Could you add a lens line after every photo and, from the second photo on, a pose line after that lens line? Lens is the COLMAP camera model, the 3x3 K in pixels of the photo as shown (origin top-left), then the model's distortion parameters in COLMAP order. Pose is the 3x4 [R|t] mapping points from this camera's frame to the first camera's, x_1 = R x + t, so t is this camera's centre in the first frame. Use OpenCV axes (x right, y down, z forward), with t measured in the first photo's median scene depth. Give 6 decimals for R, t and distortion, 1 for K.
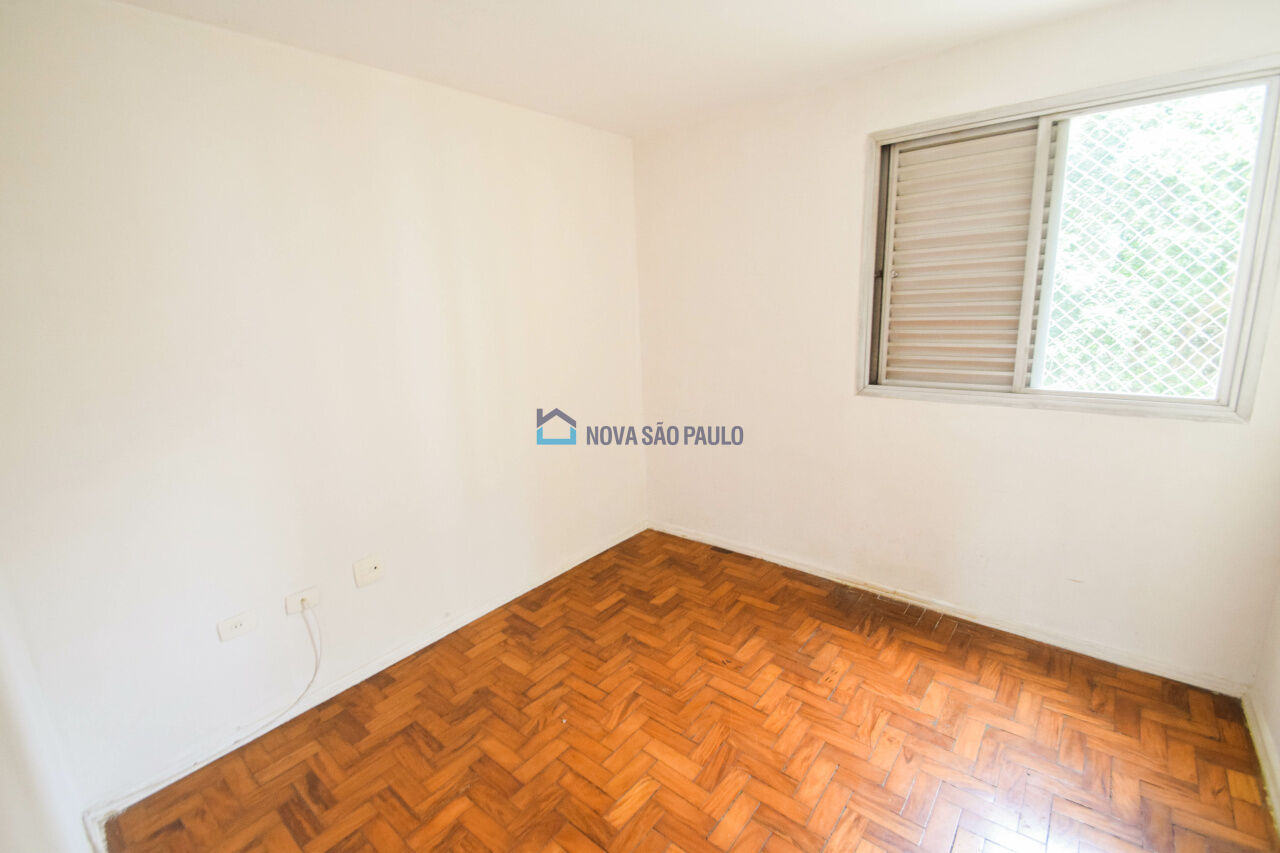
lens RADIAL K [[568.2, 0, 641.6], [0, 568.2, 420.9], [0, 0, 1]] dist [-0.002566, -0.000918]
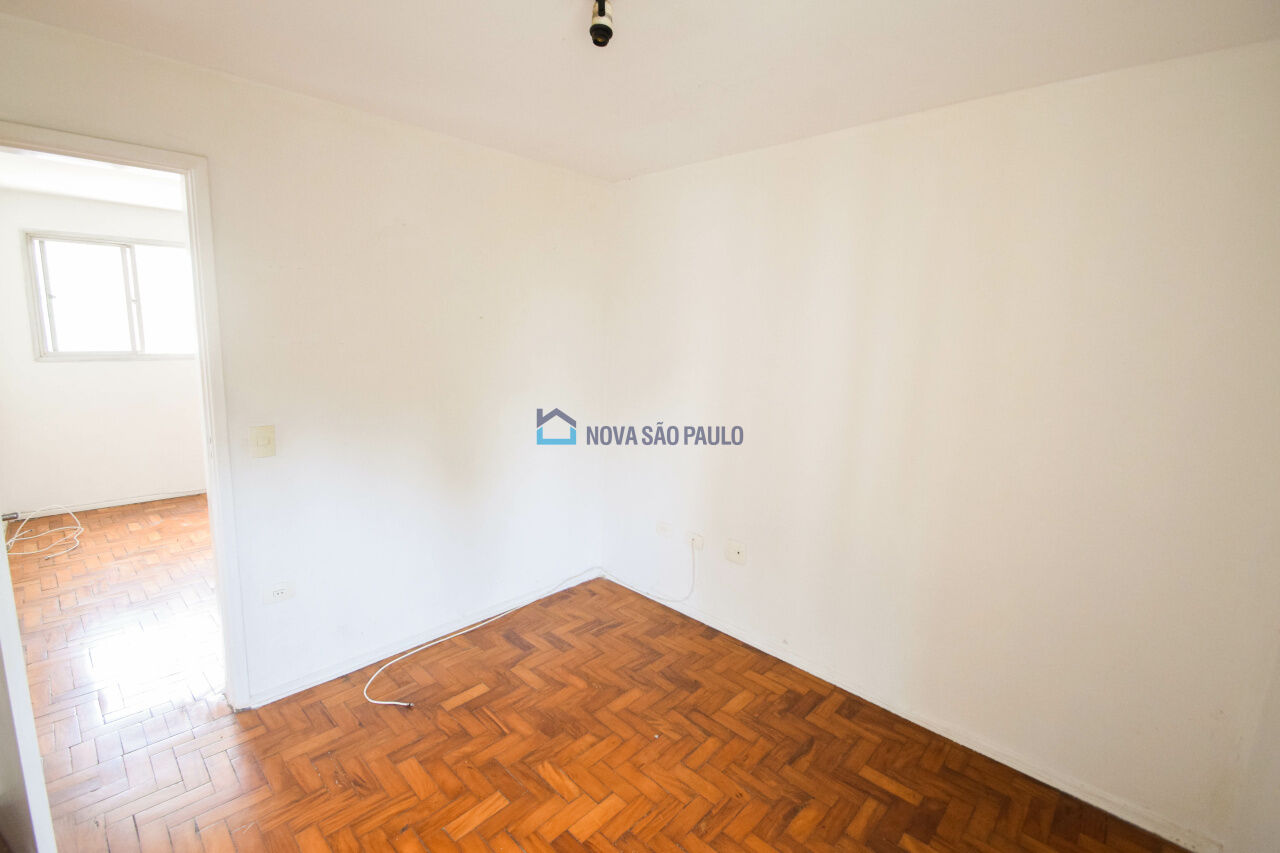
lens RADIAL K [[568.2, 0, 641.4], [0, 568.2, 428.0], [0, 0, 1]] dist [-0.002566, -0.000918]
pose [[-0.084362, 0.199375, -0.976285, 0.743433], [-0.251513, 0.943792, 0.214473, -0.229105], [0.964170, 0.263641, -0.029475, 0.789037]]
